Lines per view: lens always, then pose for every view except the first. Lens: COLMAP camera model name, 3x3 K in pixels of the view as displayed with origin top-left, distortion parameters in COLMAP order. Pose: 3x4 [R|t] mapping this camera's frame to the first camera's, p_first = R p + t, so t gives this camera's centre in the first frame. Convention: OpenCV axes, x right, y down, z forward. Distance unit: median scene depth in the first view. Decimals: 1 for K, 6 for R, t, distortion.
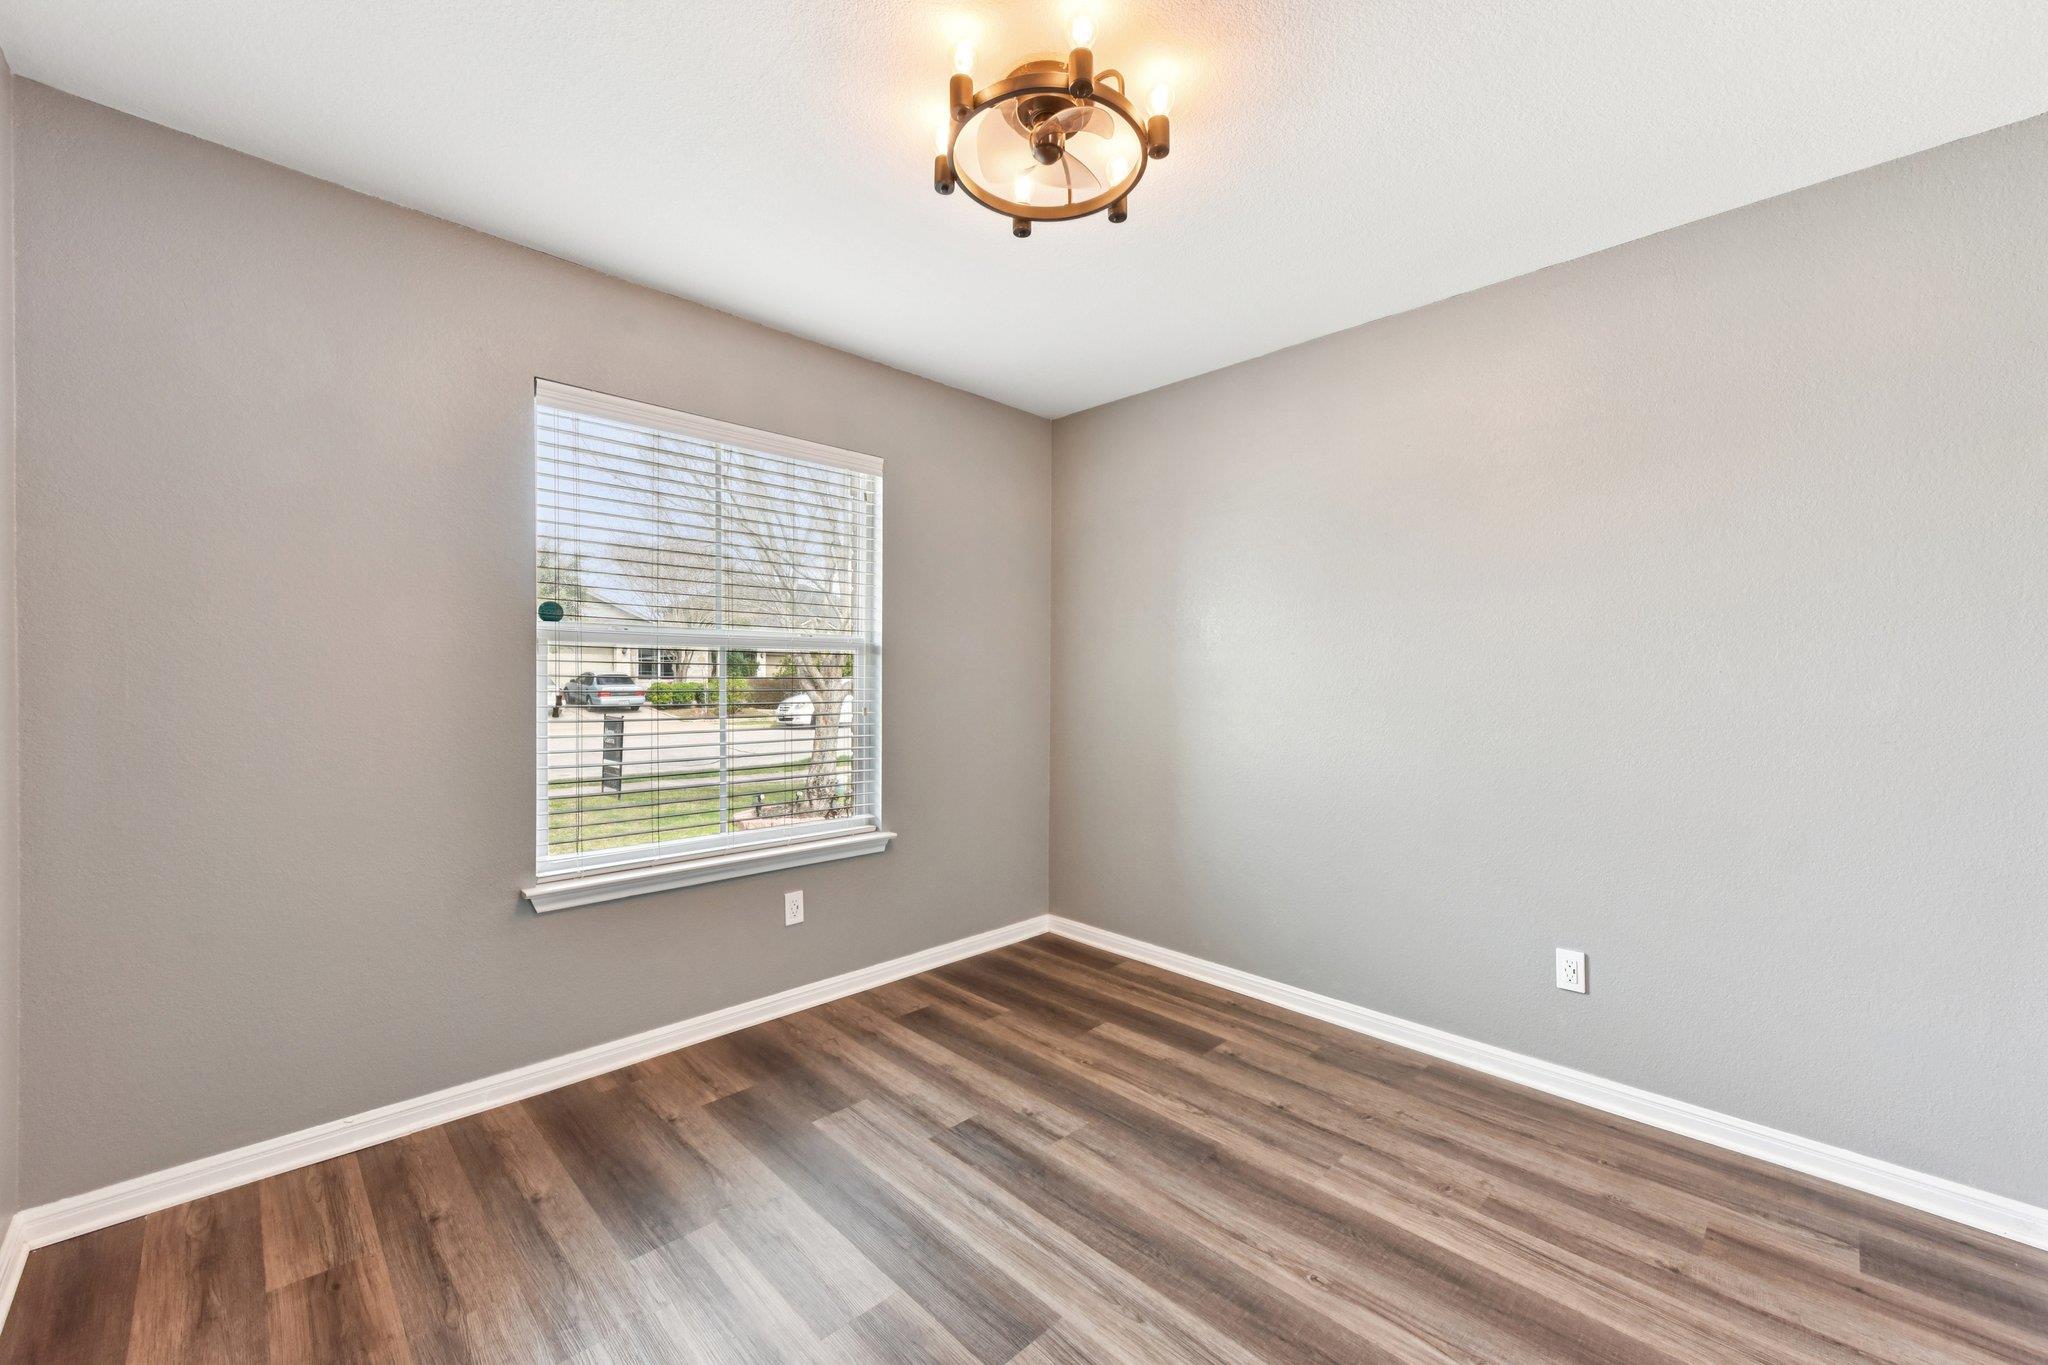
lens RADIAL K [[796.0, 0, 1038.4], [0, 796.0, 676.6], [0, 0, 1]] dist [0.000559, -0.000309]
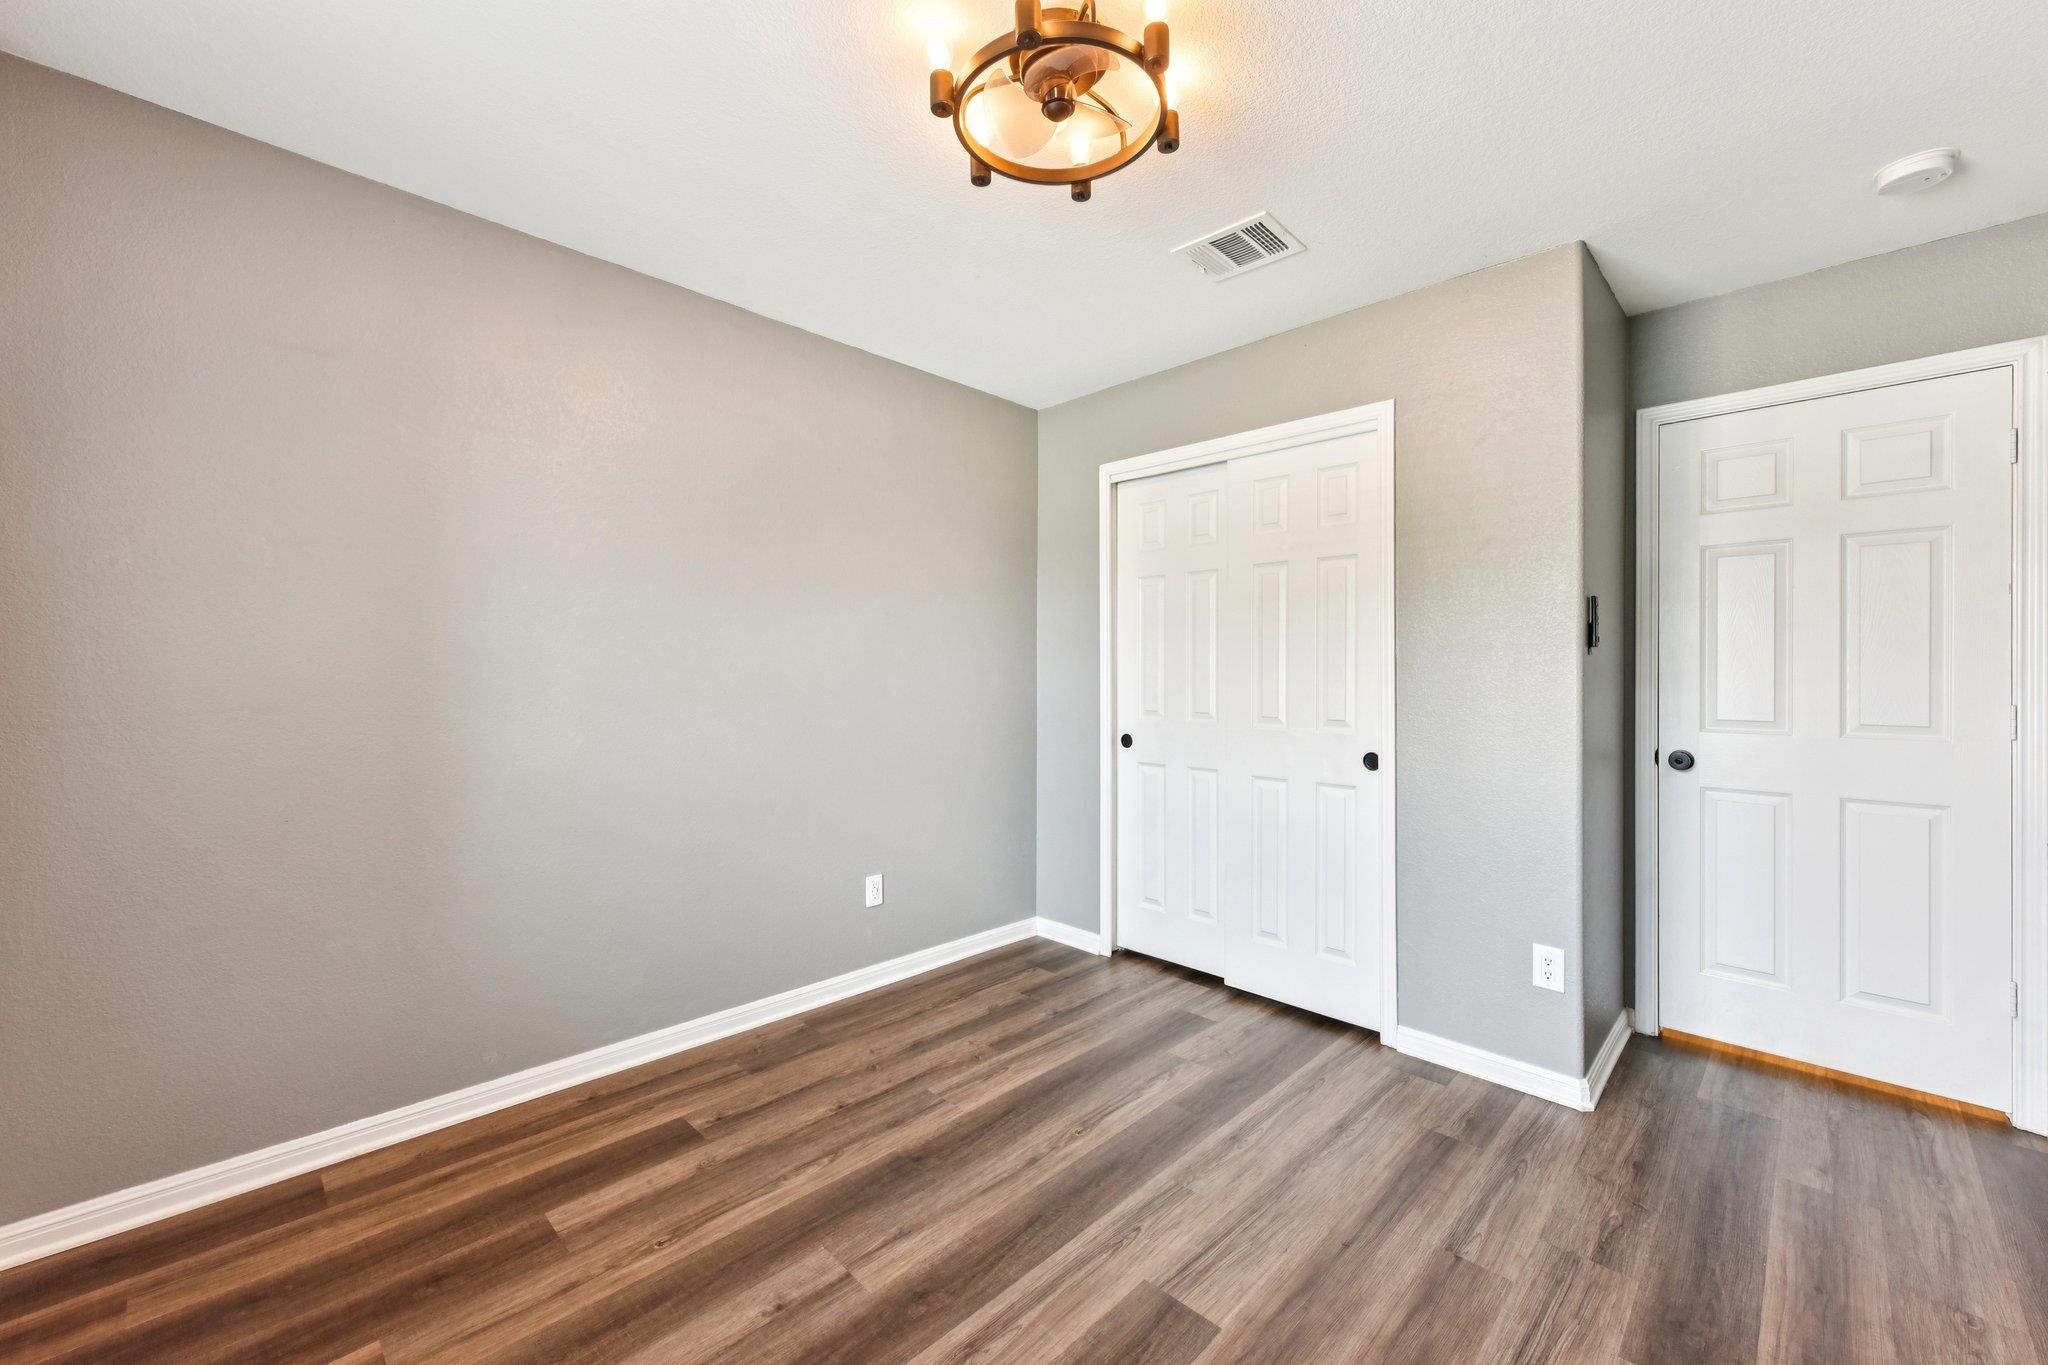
lens RADIAL K [[796.0, 0, 1038.4], [0, 796.0, 676.6], [0, 0, 1]] dist [0.000559, -0.000309]
pose [[-0.007109, -0.008323, 0.999940, -0.679742], [-0.010524, 0.999911, 0.008248, -0.001060], [-0.999919, -0.010465, -0.007196, 0.772740]]
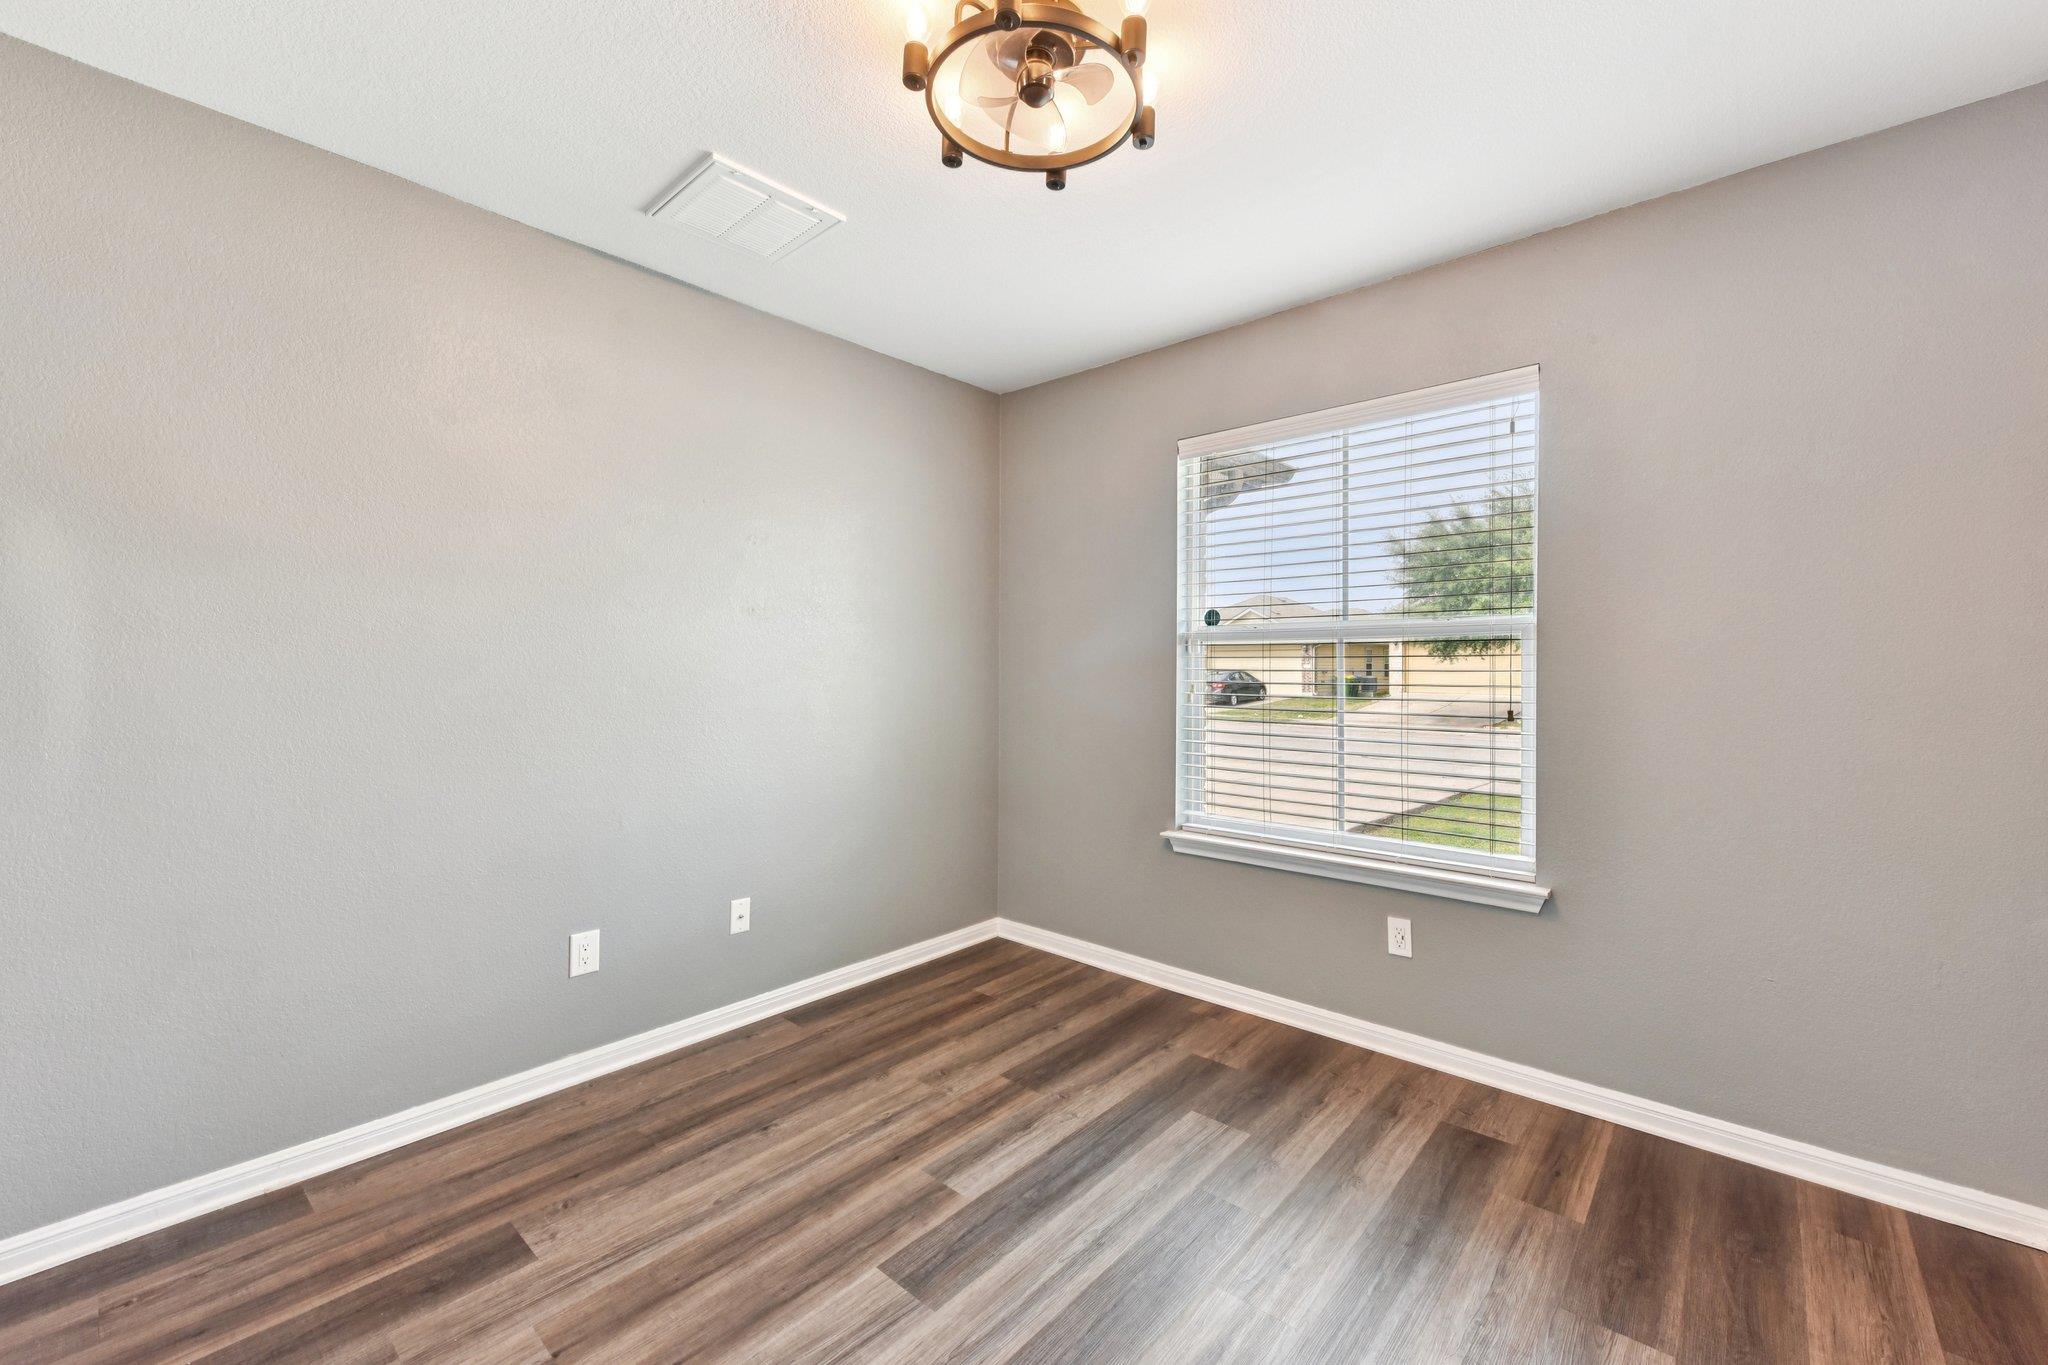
lens RADIAL K [[828.7, 0, 1057.3], [0, 828.7, 667.3], [0, 0, 1]] dist [0.000892, -0.000151]
pose [[0.080172, -0.005633, -0.996765, 0.721936], [0.000704, 0.999984, -0.005594, 0.003207], [0.996781, -0.000254, 0.080174, 0.714821]]
